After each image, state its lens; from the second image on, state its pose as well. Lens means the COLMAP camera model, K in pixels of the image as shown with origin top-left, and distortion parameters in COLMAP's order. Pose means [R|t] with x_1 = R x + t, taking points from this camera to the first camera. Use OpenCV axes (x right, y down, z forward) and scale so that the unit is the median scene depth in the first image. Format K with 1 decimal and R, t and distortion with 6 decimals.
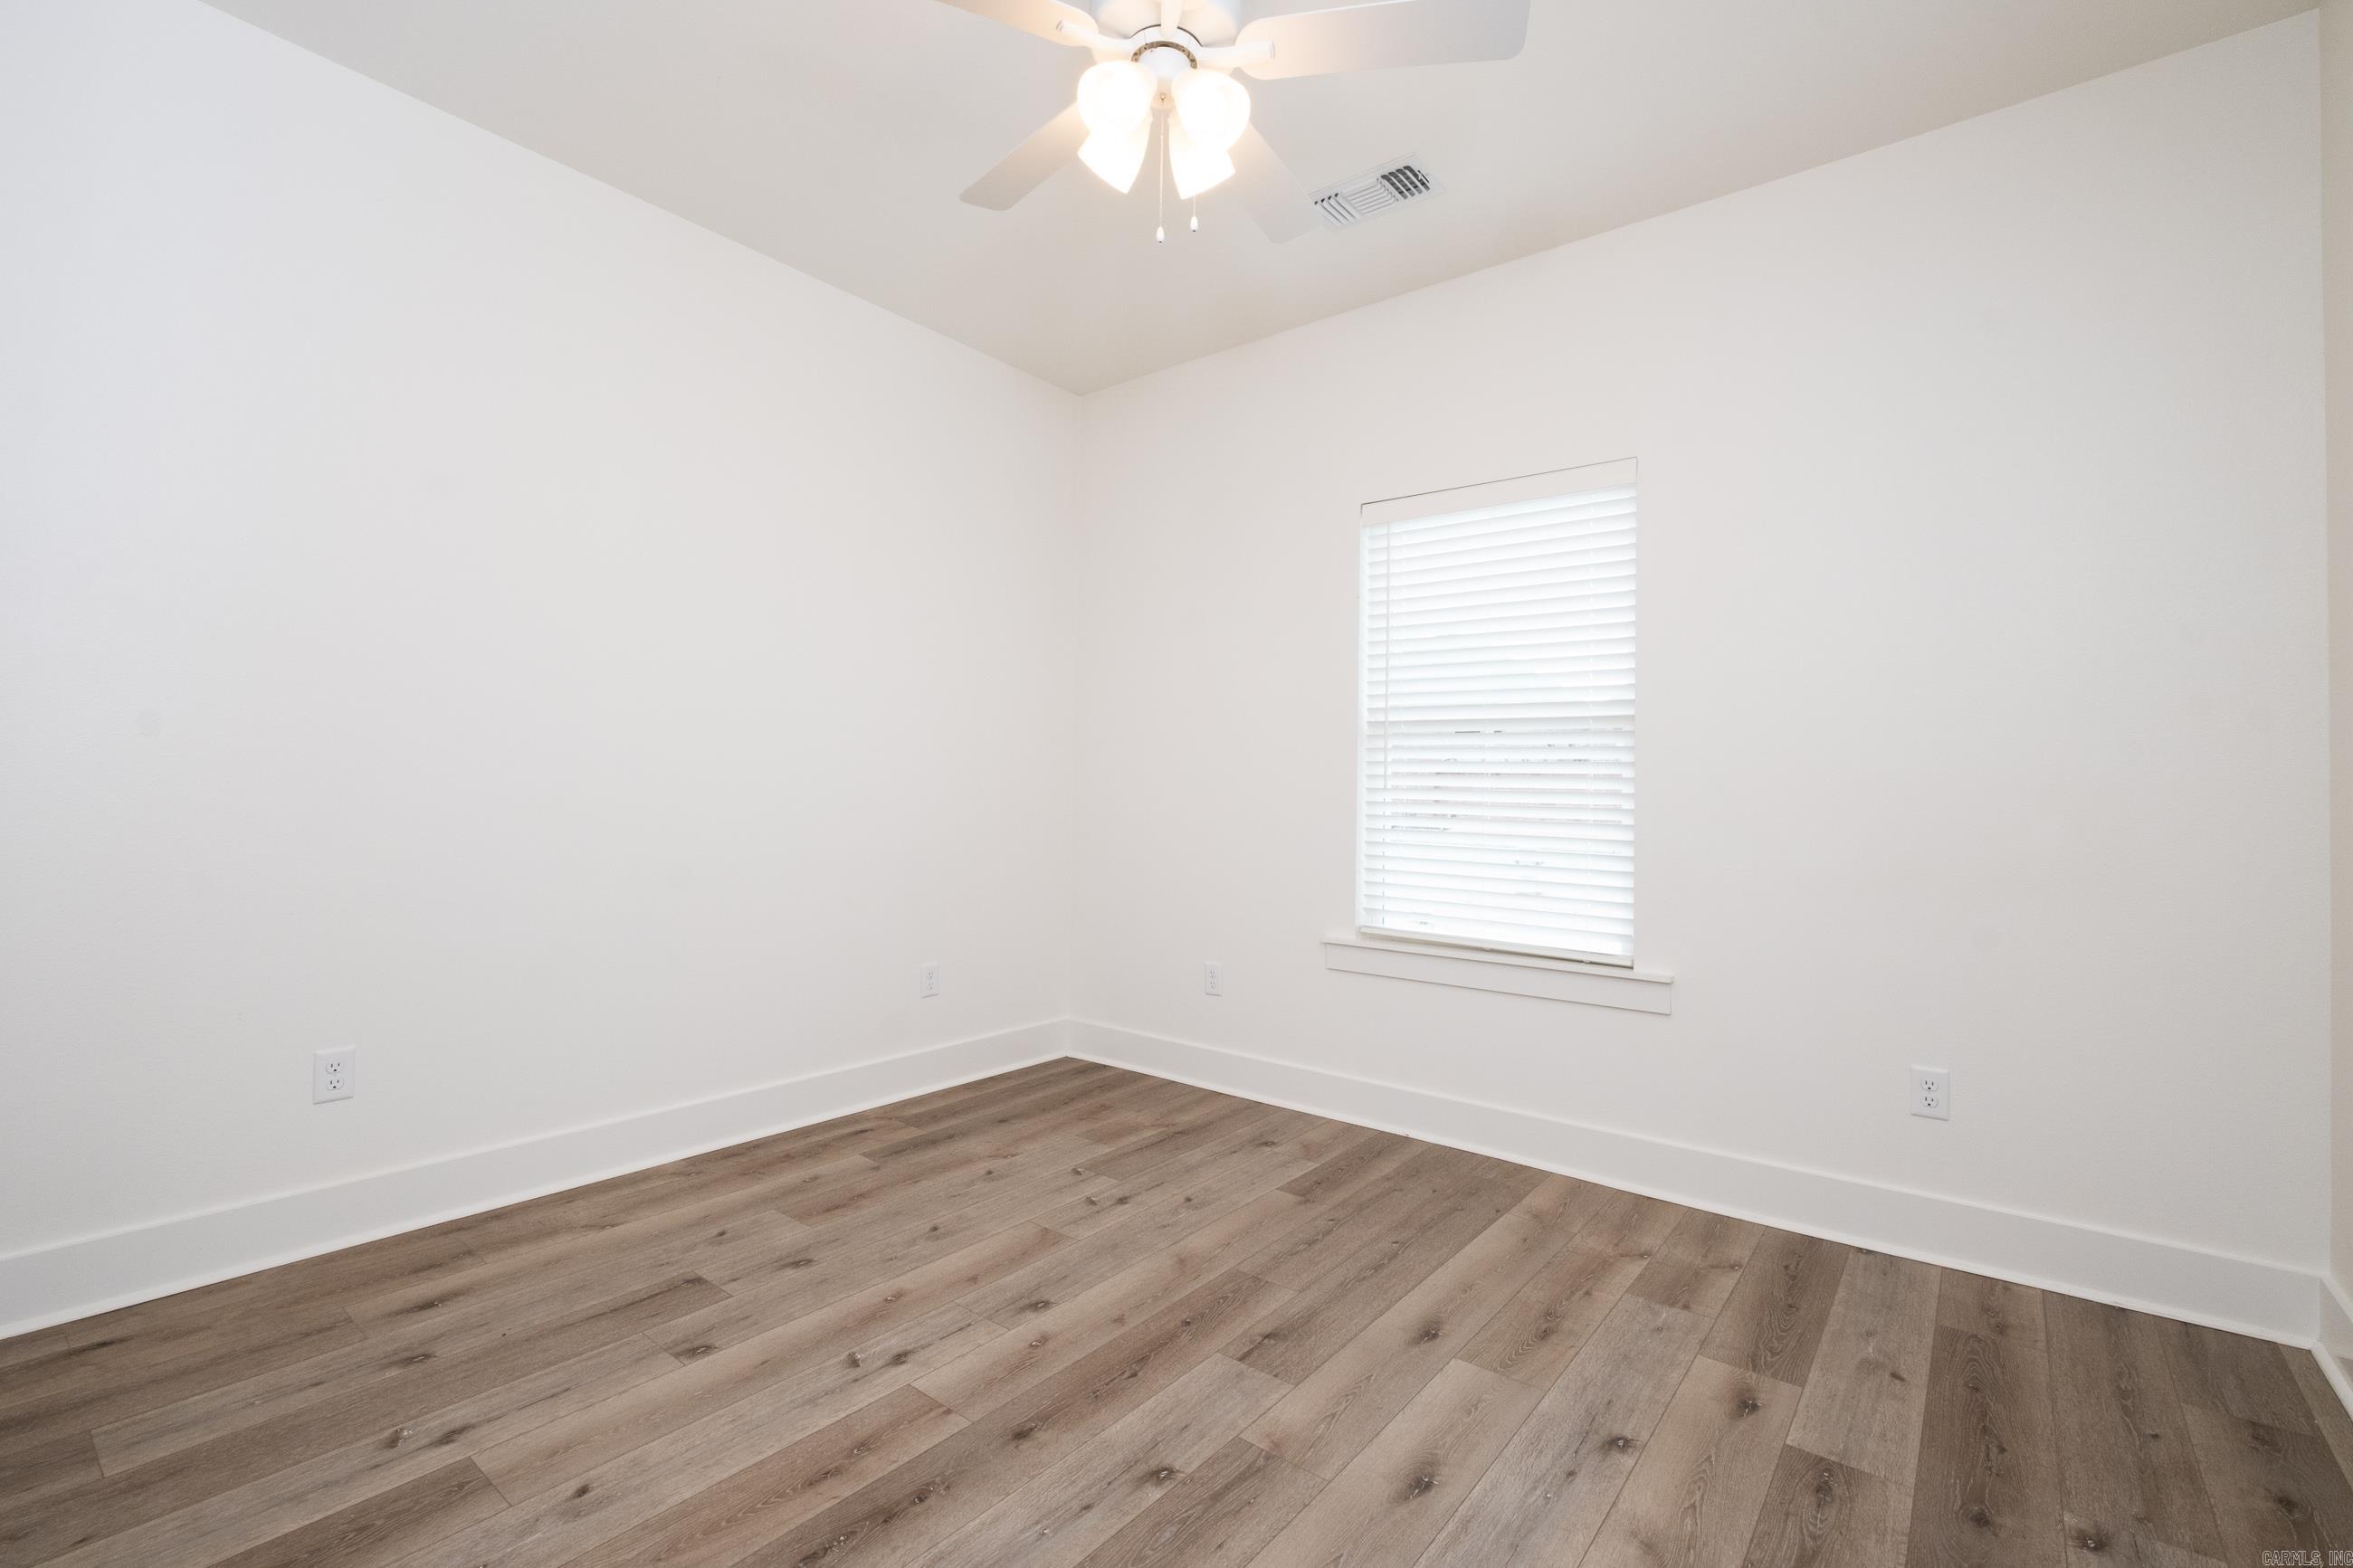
lens RADIAL K [[999.2, 0, 1176.5], [0, 999.2, 784.0], [0, 0, 1]] dist [-0.002043, -0.000288]
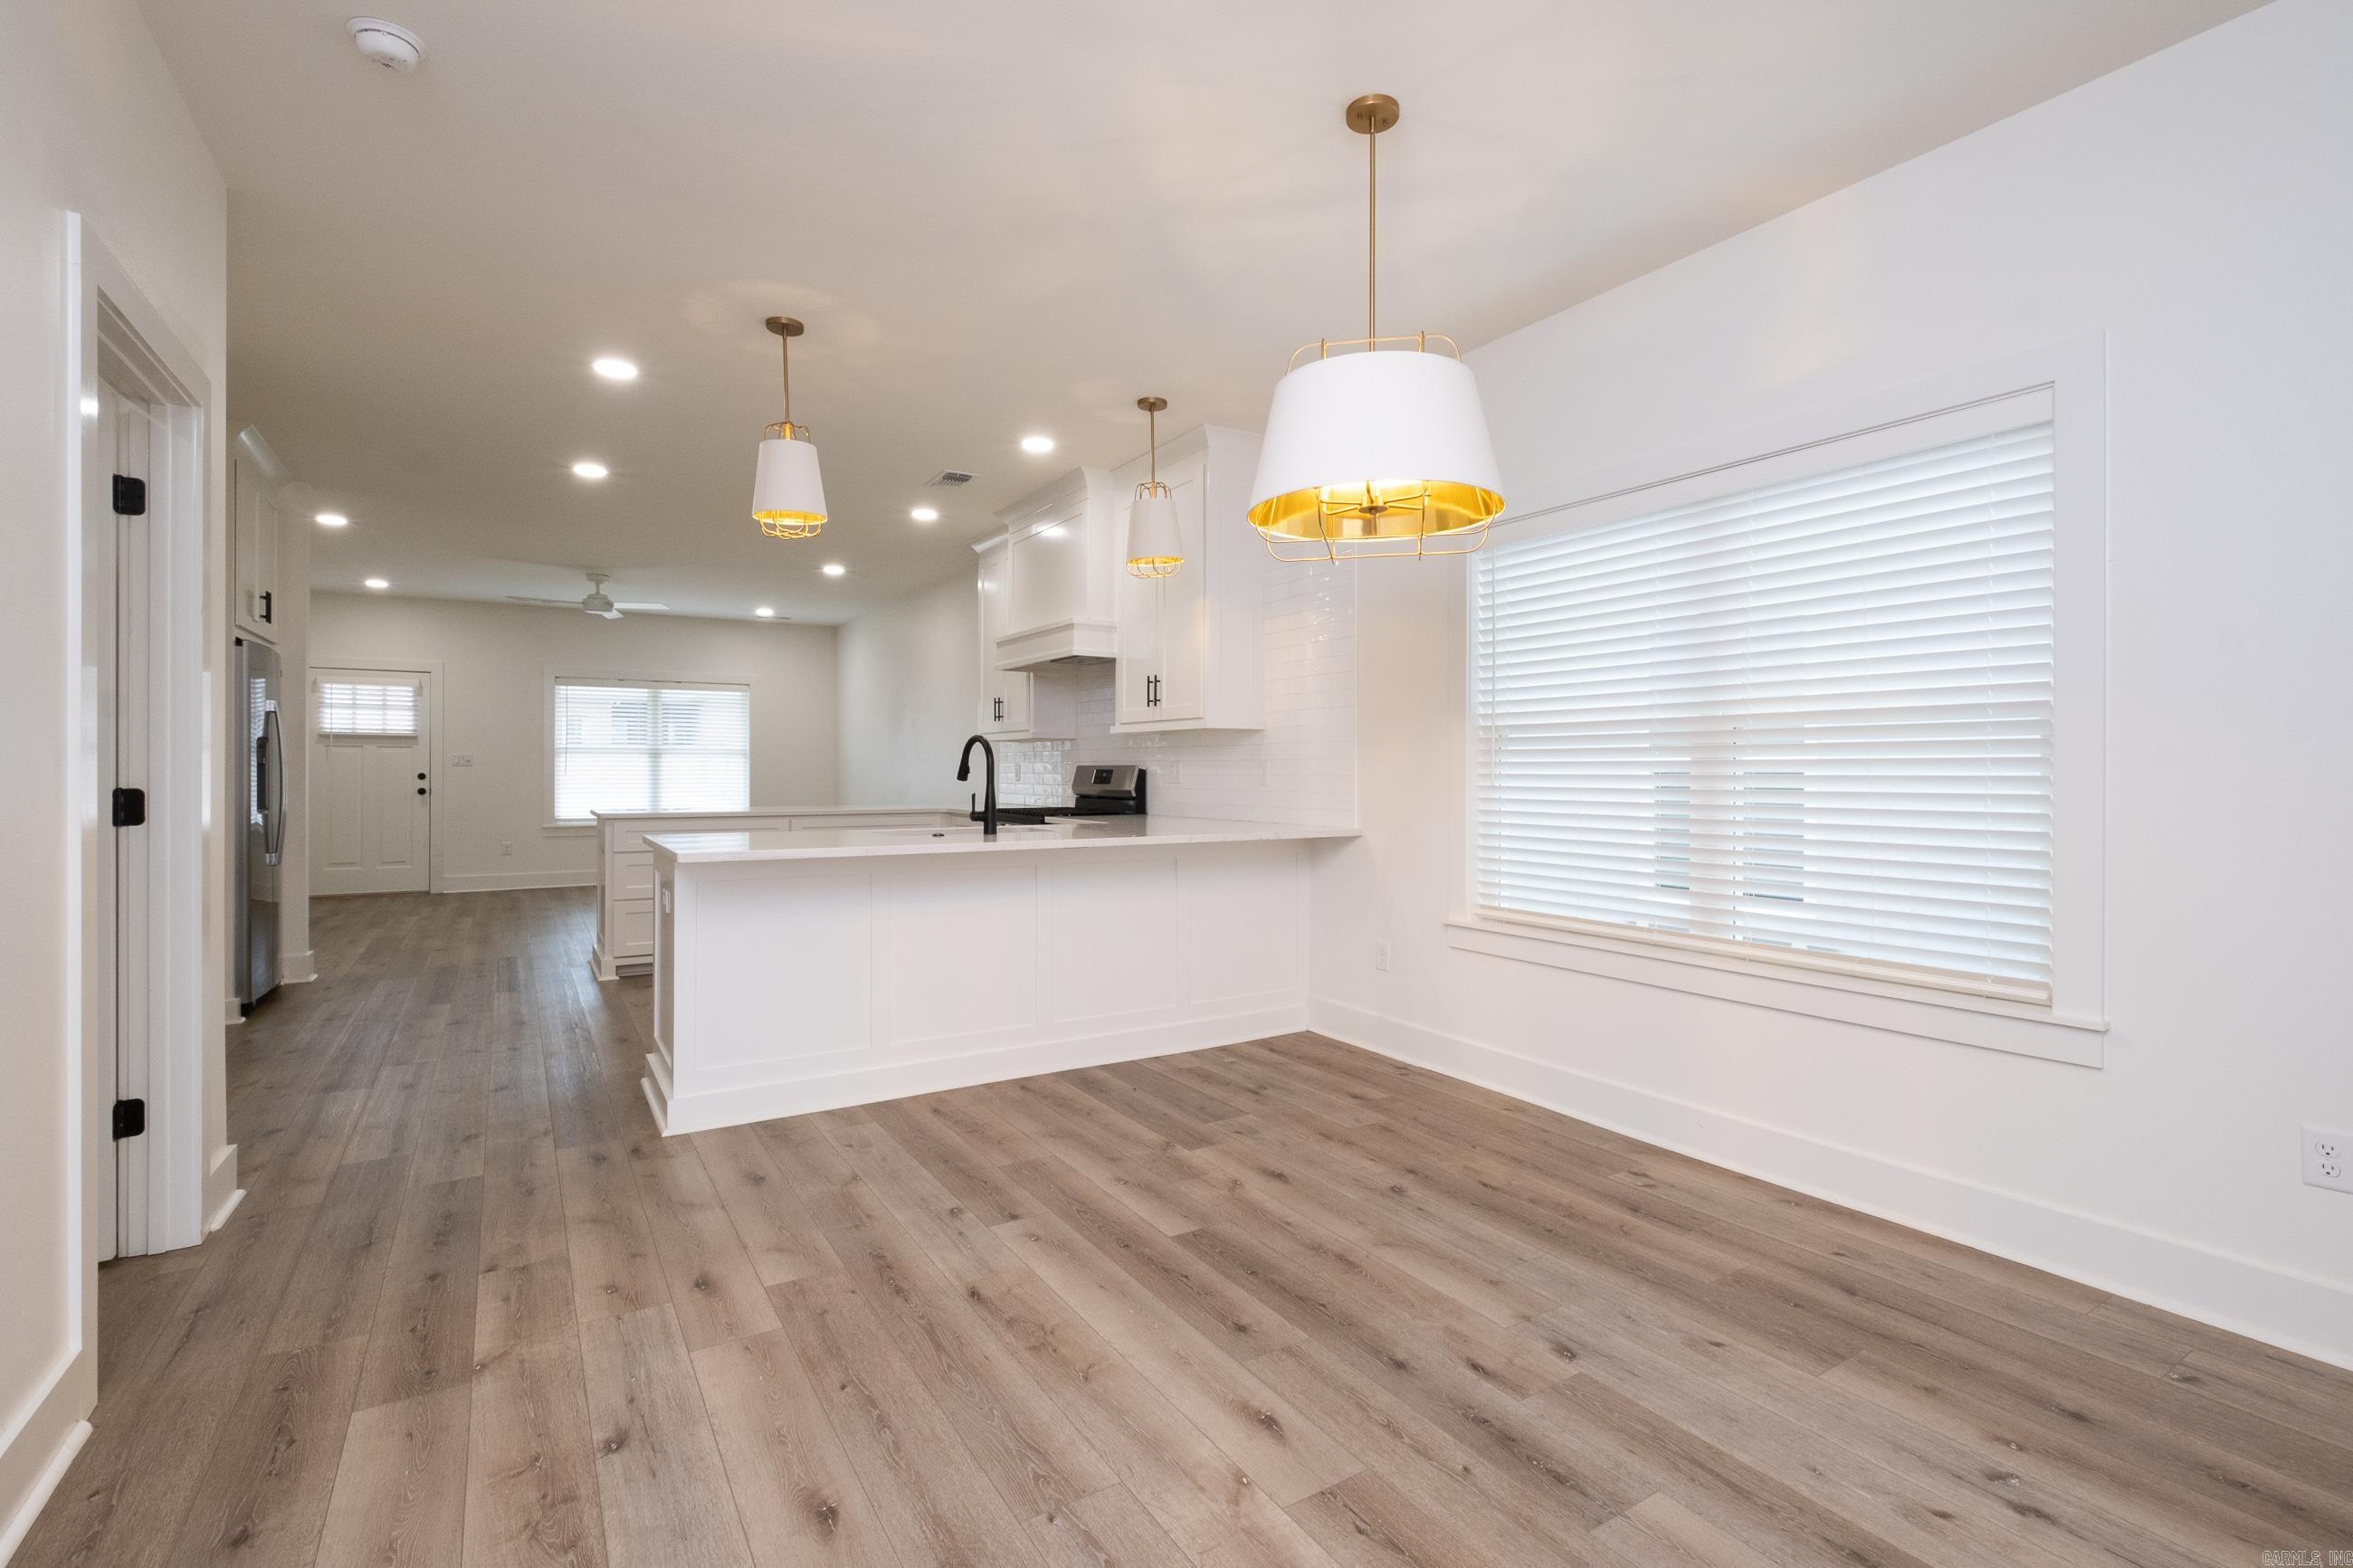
lens RADIAL K [[1064.6, 0, 1176.5], [0, 1064.6, 784.0], [0, 0, 1]] dist [-0.000364, -0.000232]
pose [[0.944297, -0.005884, -0.329042, 0.154552], [0.003801, 0.999968, -0.006974, 0.005805], [0.329072, 0.005335, 0.944290, -0.130800]]
